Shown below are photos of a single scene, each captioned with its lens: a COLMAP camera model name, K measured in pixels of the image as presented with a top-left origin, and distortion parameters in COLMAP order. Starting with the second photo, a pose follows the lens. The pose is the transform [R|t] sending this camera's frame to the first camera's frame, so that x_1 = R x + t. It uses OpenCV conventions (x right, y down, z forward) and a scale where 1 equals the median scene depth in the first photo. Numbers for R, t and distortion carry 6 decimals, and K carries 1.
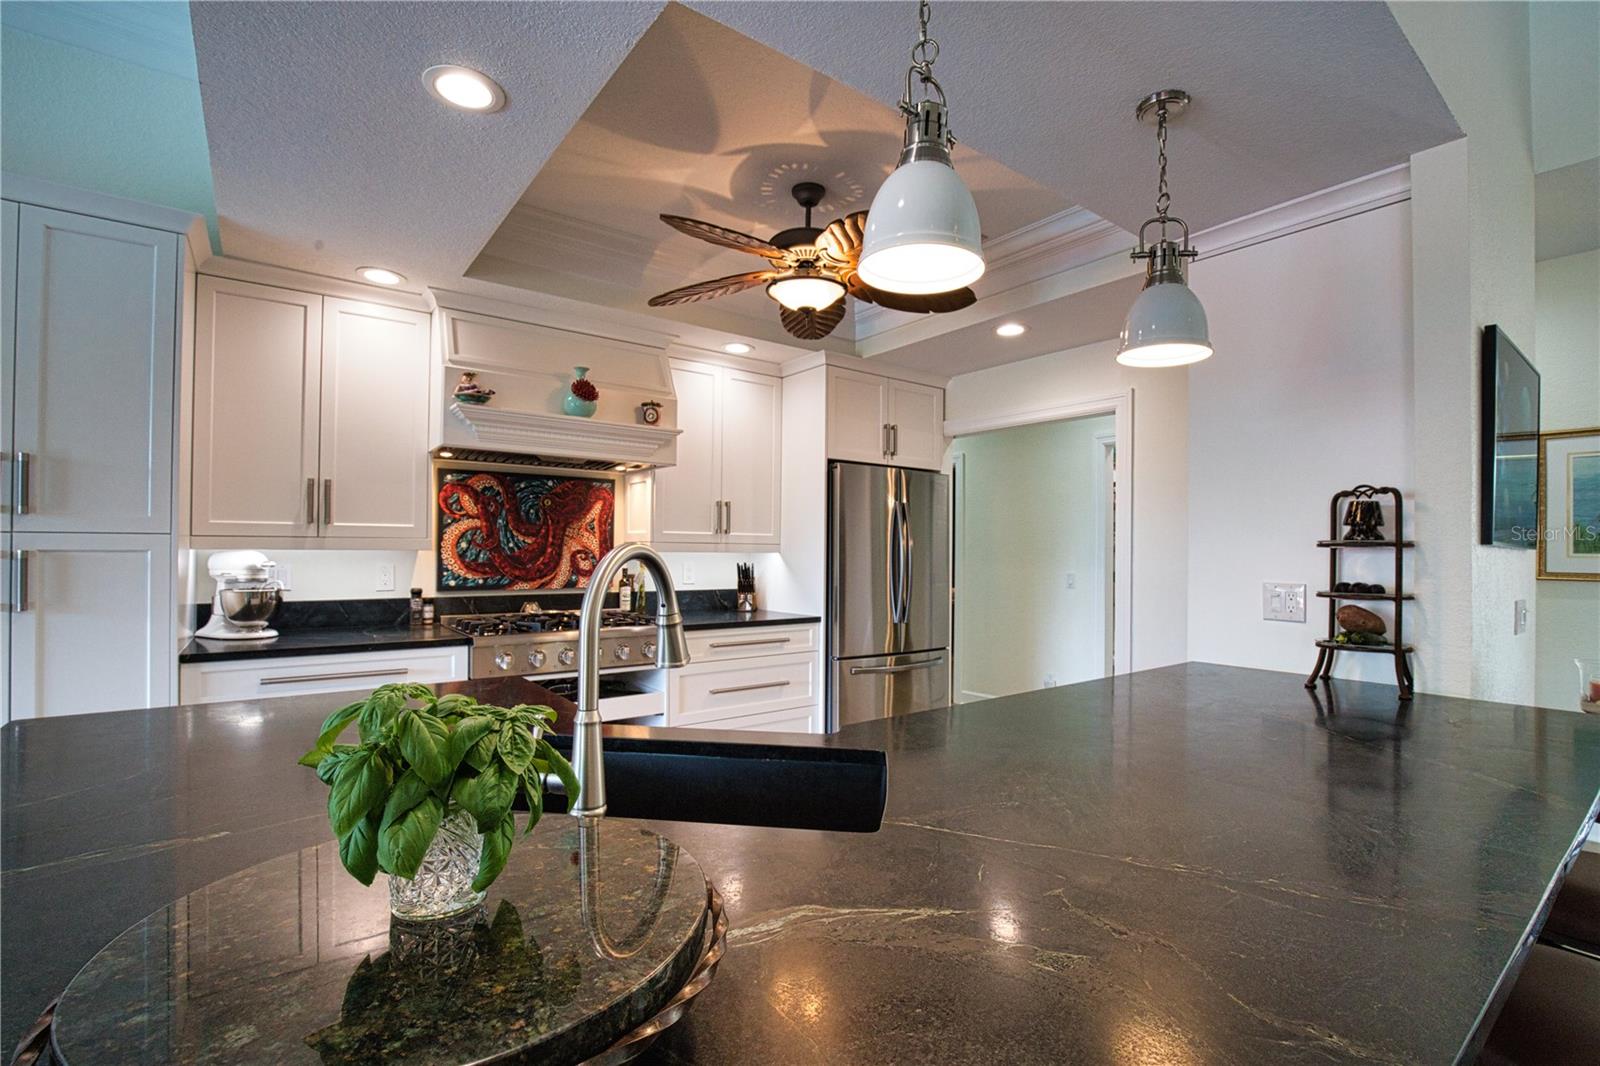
lens RADIAL K [[731.0, 0, 809.6], [0, 731.0, 545.3], [0, 0, 1]] dist [-0.035539, 0.006479]
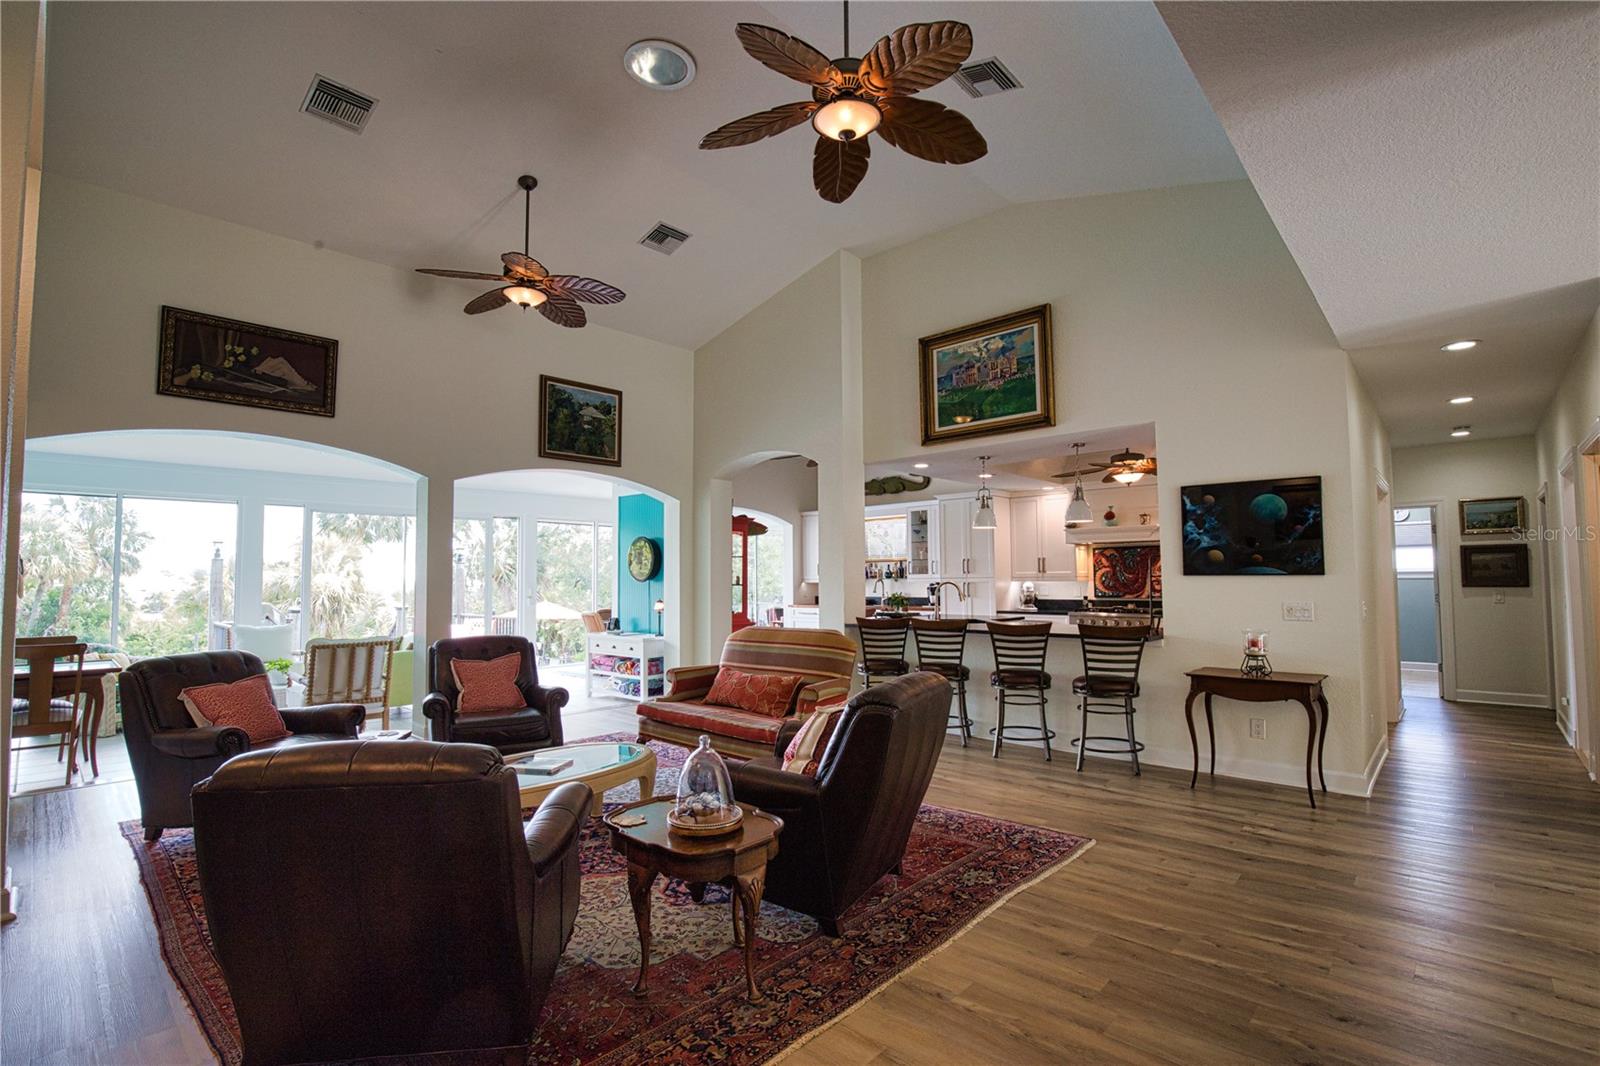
lens RADIAL K [[731.0, 0, 806.1], [0, 731.0, 537.3], [0, 0, 1]] dist [-0.035539, 0.006479]
pose [[0.166739, -0.066974, -0.983724, 1.731916], [0.014440, 0.997749, -0.065482, 0.006140], [0.985895, -0.003287, 0.167331, -0.380220]]
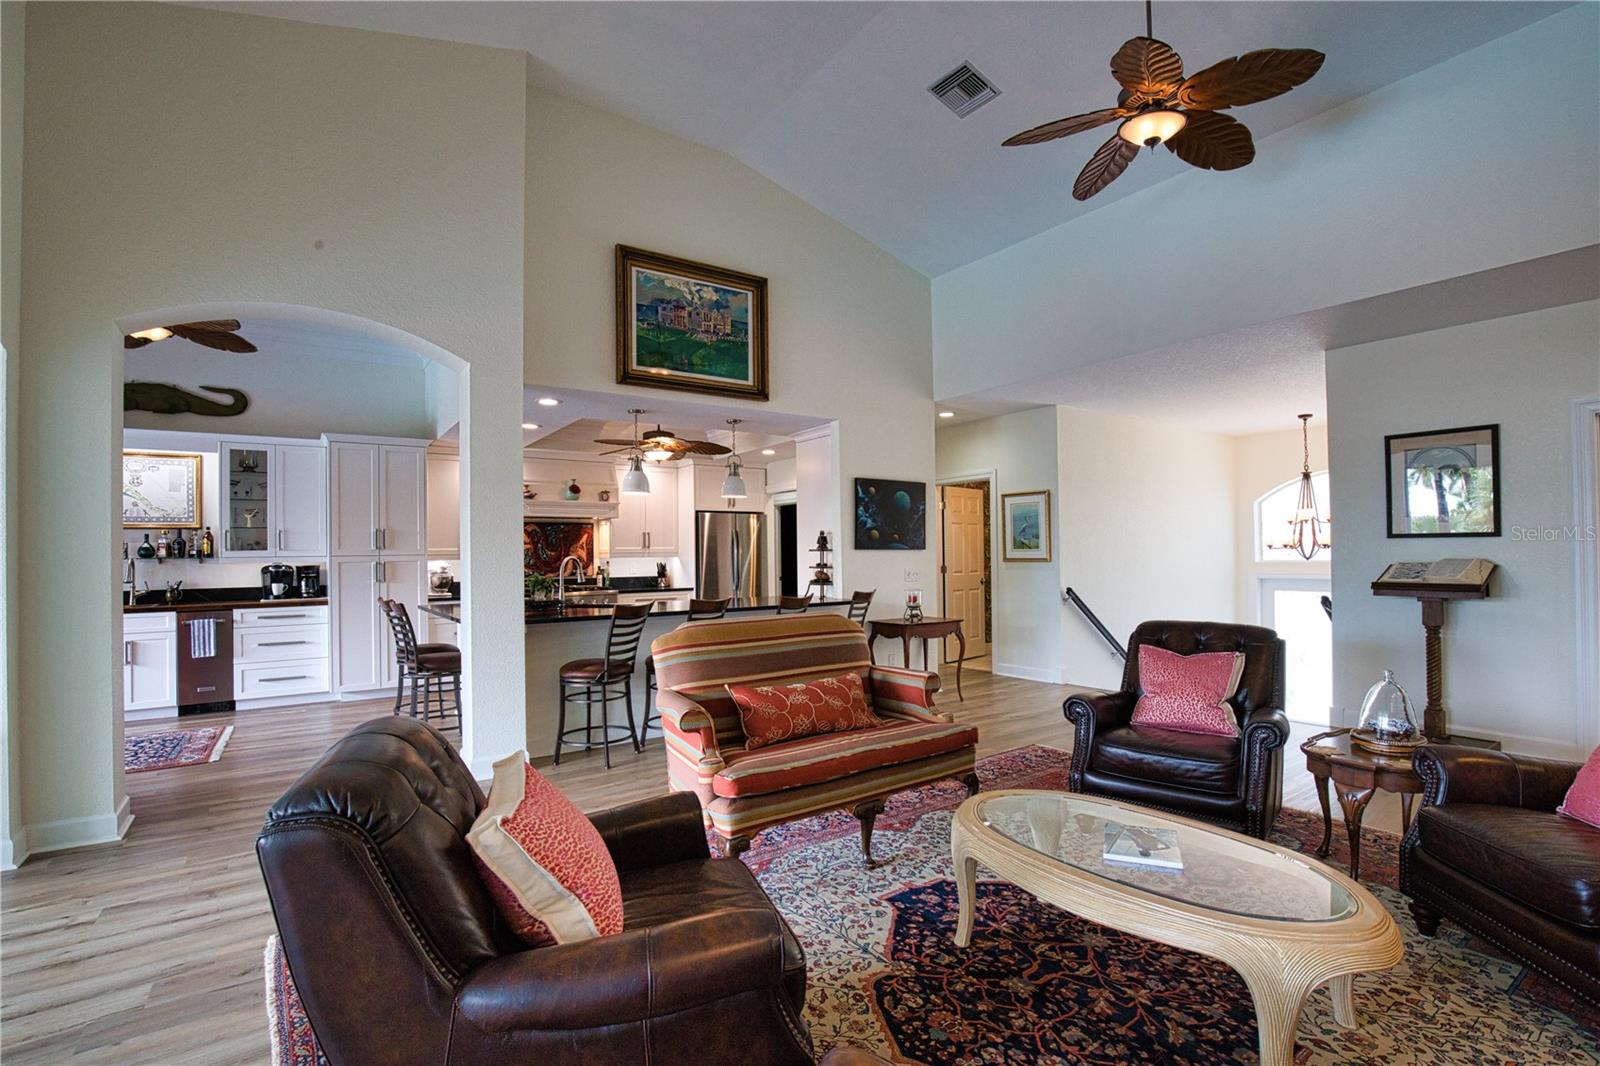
lens RADIAL K [[731.0, 0, 805.2], [0, 731.0, 544.7], [0, 0, 1]] dist [-0.035539, 0.006479]
pose [[0.998710, -0.022154, -0.045687, 0.474686], [0.021914, 0.999743, -0.005753, -0.004875], [0.045803, 0.004744, 0.998939, -1.155496]]
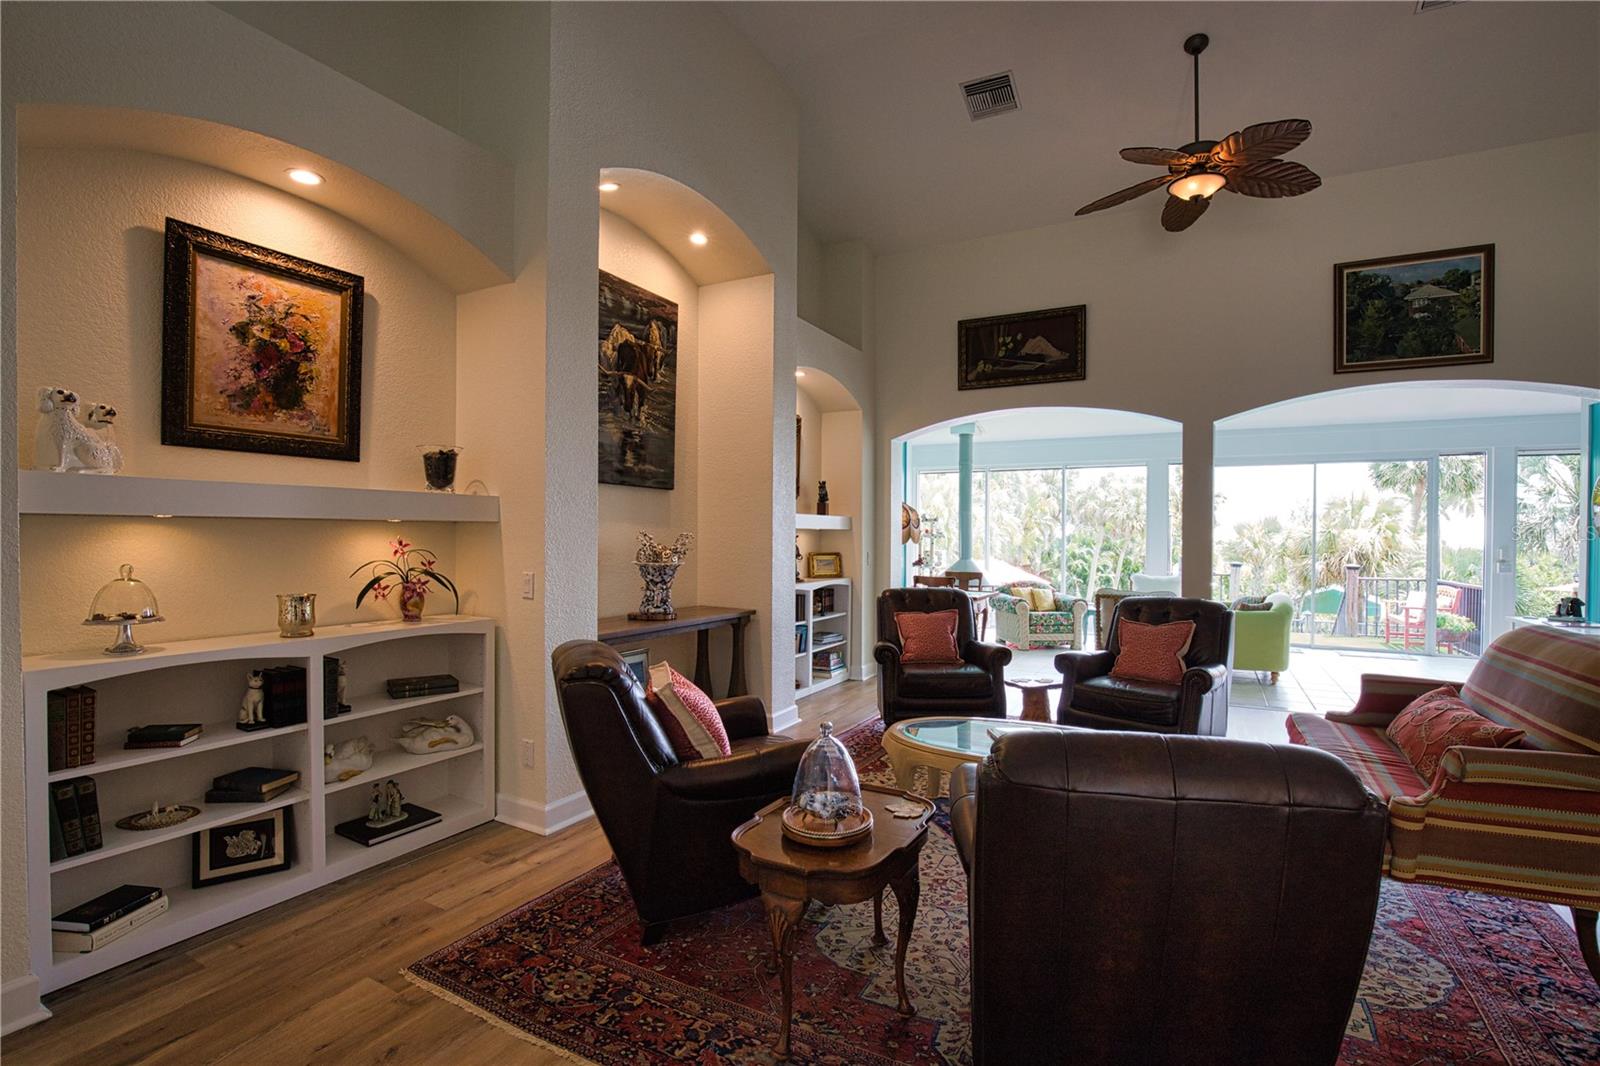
lens RADIAL K [[731.0, 0, 813.7], [0, 731.0, 542.1], [0, 0, 1]] dist [-0.035539, 0.006479]
pose [[-0.912698, -0.010759, -0.408492, 1.290833], [-0.012629, 0.999918, 0.001881, 0.005877], [0.408439, 0.006876, -0.912760, 0.123154]]
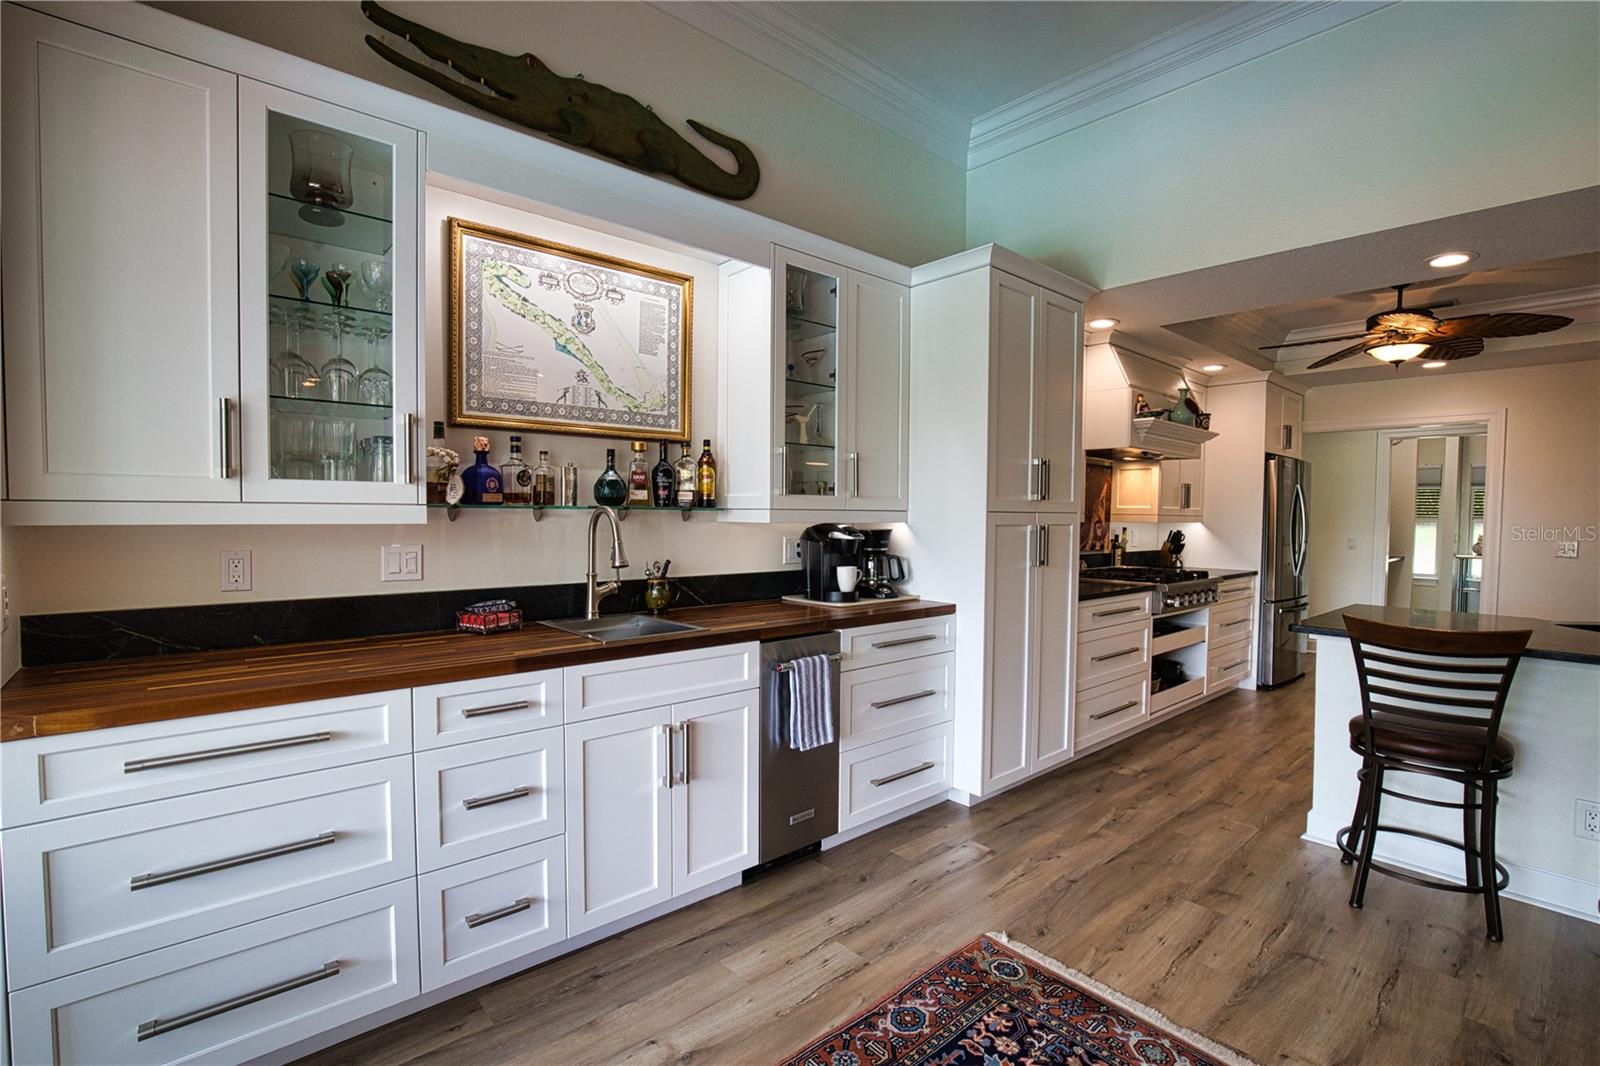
lens RADIAL K [[731.0, 0, 804.4], [0, 731.0, 545.0], [0, 0, 1]] dist [-0.035539, 0.006479]
pose [[0.997533, -0.001028, 0.070195, -1.011496], [-0.002517, 0.998727, 0.050385, -0.015851], [-0.070158, -0.050437, 0.996260, -0.287656]]
